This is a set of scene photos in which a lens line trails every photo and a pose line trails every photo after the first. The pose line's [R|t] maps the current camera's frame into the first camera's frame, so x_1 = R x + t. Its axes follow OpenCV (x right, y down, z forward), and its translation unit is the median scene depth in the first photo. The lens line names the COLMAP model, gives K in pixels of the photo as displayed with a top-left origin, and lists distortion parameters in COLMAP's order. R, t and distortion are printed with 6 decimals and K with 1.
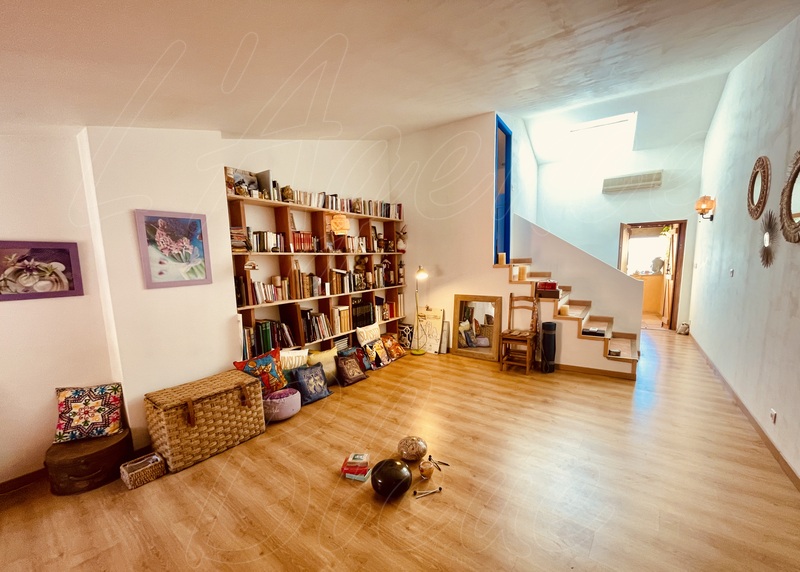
lens RADIAL K [[323.4, 0, 410.9], [0, 323.4, 302.0], [0, 0, 1]] dist [0.001617, 0.000125]
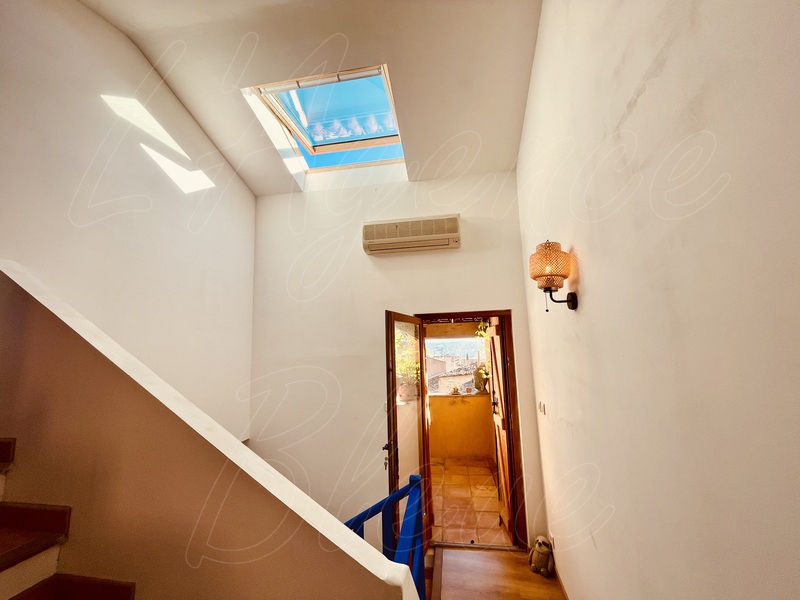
lens RADIAL K [[327.3, 0, 401.5], [0, 327.3, 297.8], [0, 0, 1]] dist [-0.002445, -0.000032]
pose [[0.923944, 0.049482, 0.379315, 0.473803], [0.060207, 0.960428, -0.271944, -0.135110], [-0.377761, 0.274099, 0.884402, 0.575330]]
